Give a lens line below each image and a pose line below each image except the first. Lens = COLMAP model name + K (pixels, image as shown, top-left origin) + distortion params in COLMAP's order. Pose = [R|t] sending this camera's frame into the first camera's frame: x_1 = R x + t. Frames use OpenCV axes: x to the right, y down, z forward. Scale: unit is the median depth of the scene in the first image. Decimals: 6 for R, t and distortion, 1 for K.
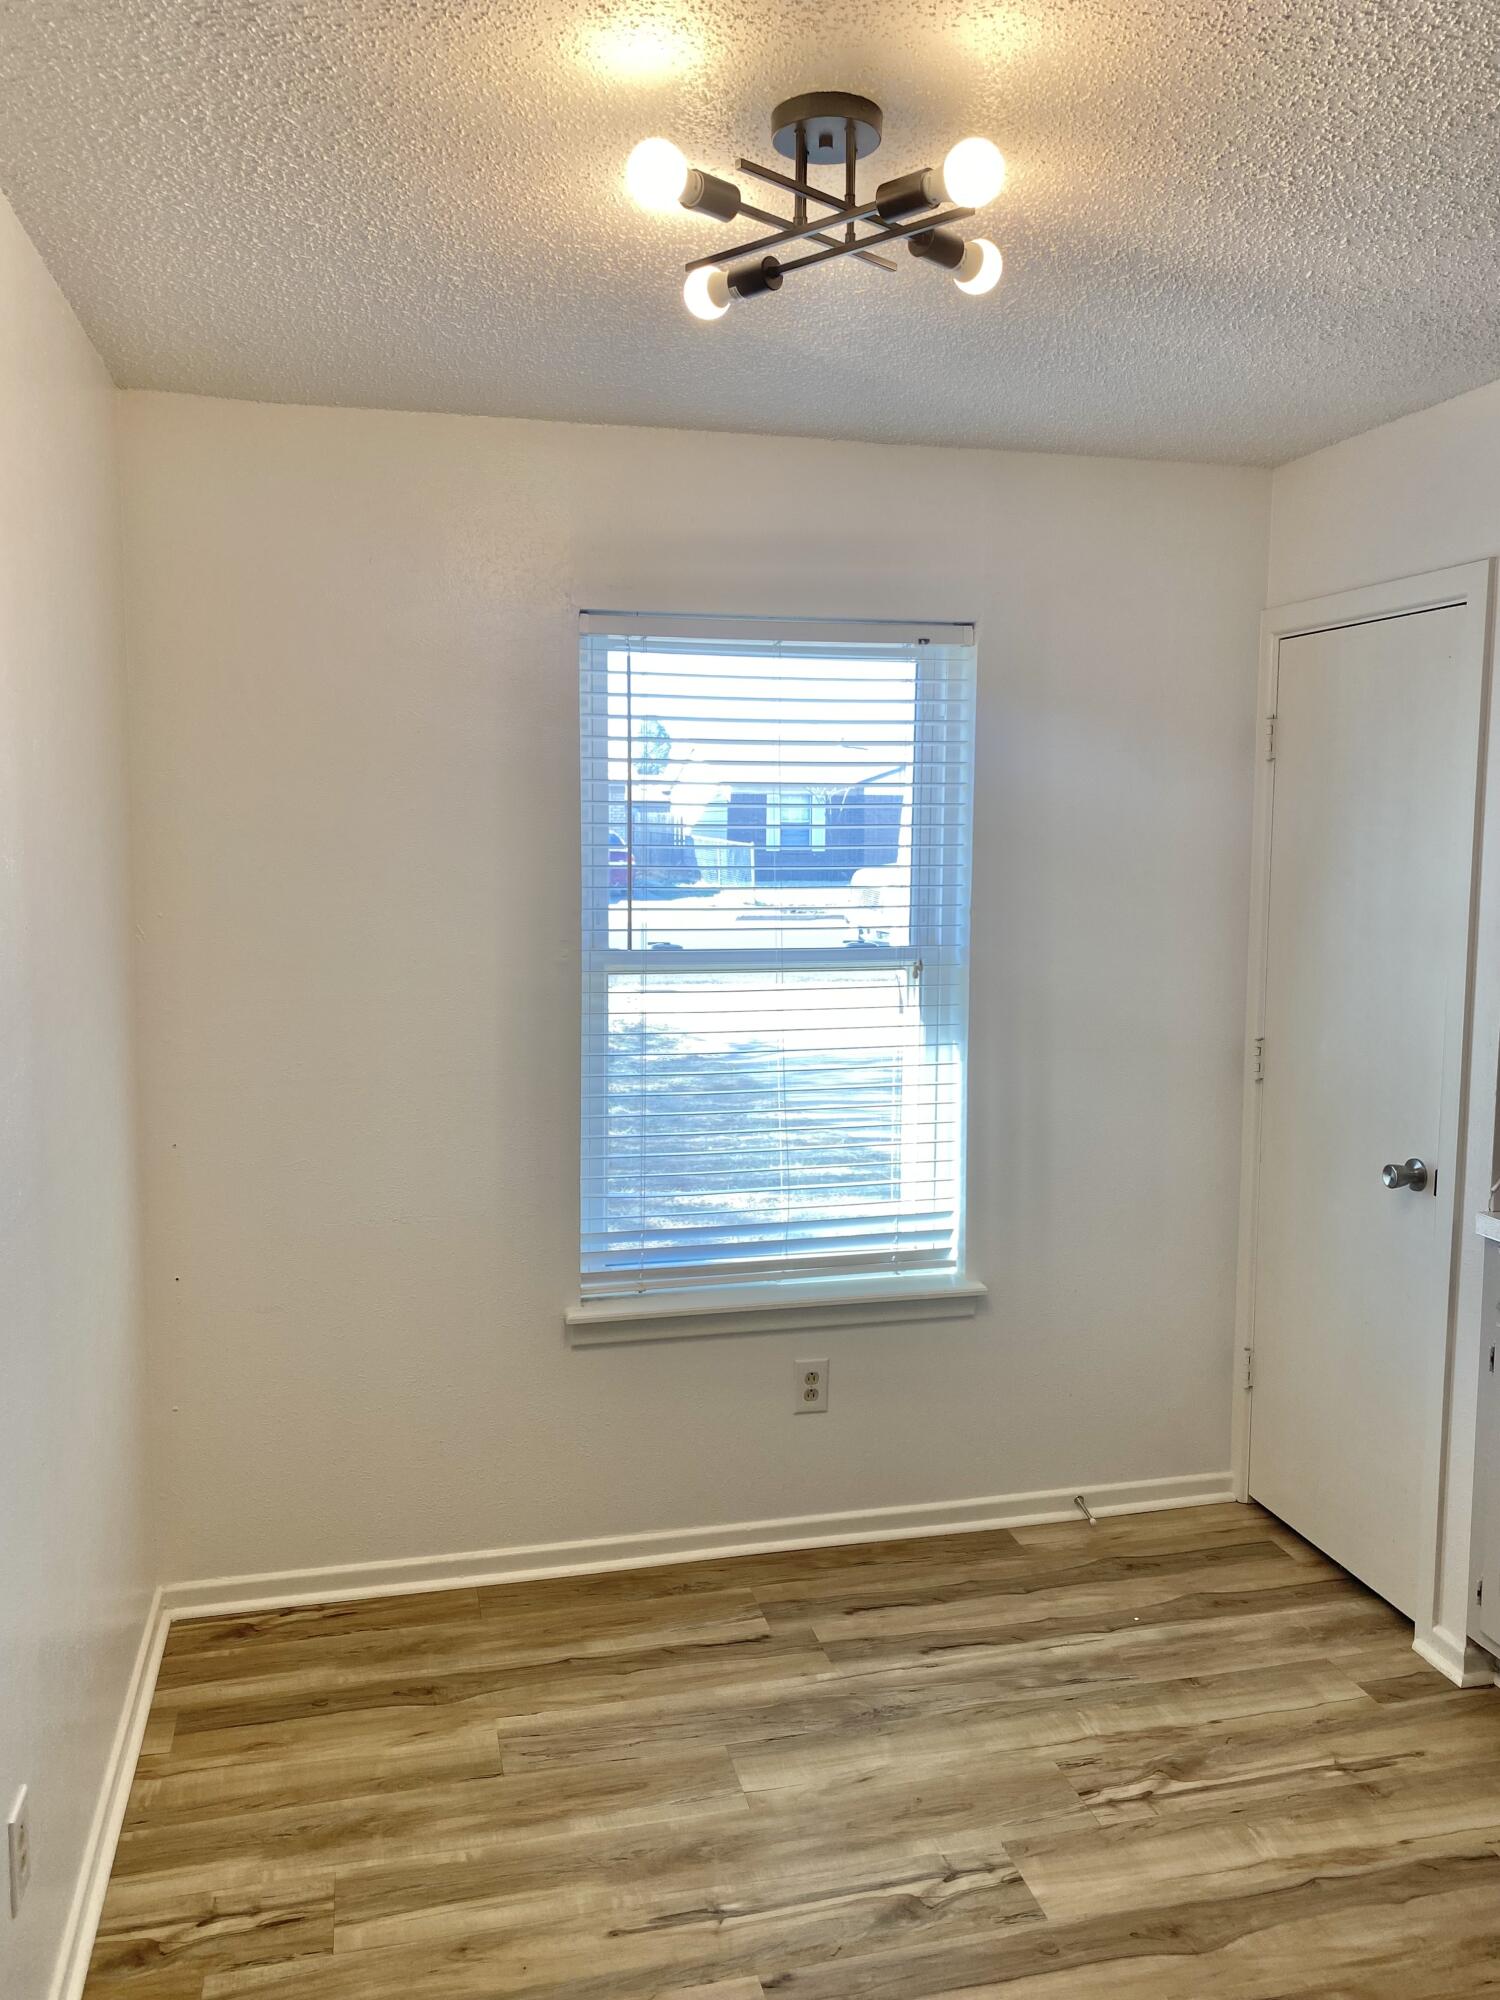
lens RADIAL K [[1513.3, 0, 747.6], [0, 1513.3, 970.8], [0, 0, 1]] dist [0.014932, -0.003785]
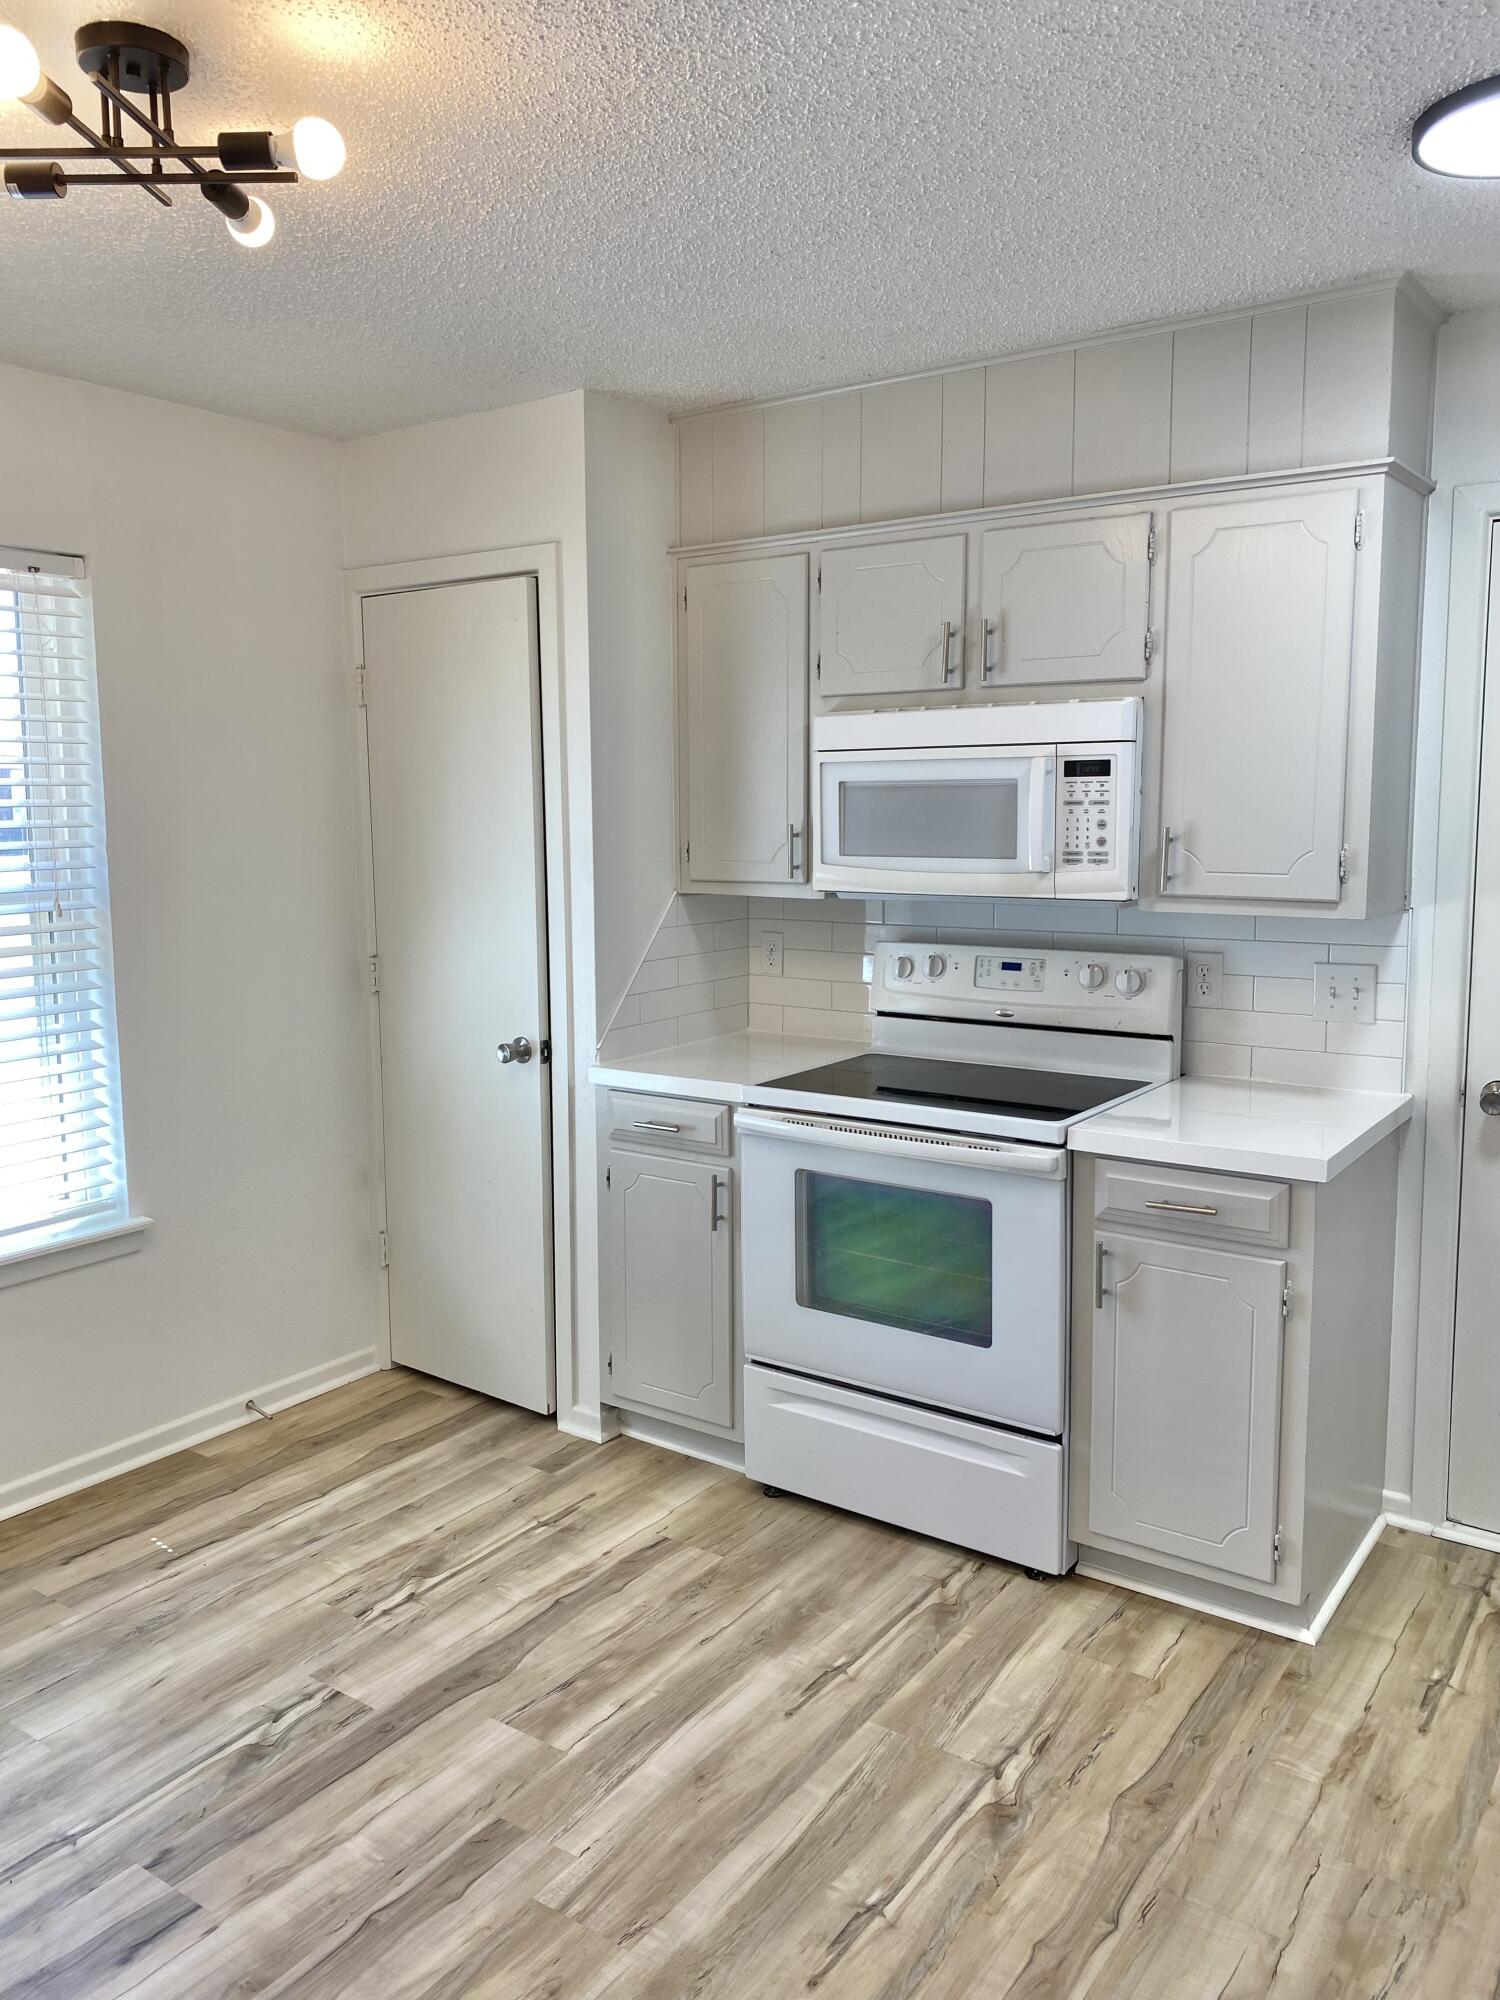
lens RADIAL K [[1513.3, 0, 747.6], [0, 1513.3, 970.8], [0, 0, 1]] dist [0.014932, -0.003785]
pose [[0.759967, -0.085802, 0.644273, -0.225526], [0.076312, 0.996171, 0.042650, 0.039136], [-0.645466, 0.016753, 0.763605, -0.044008]]
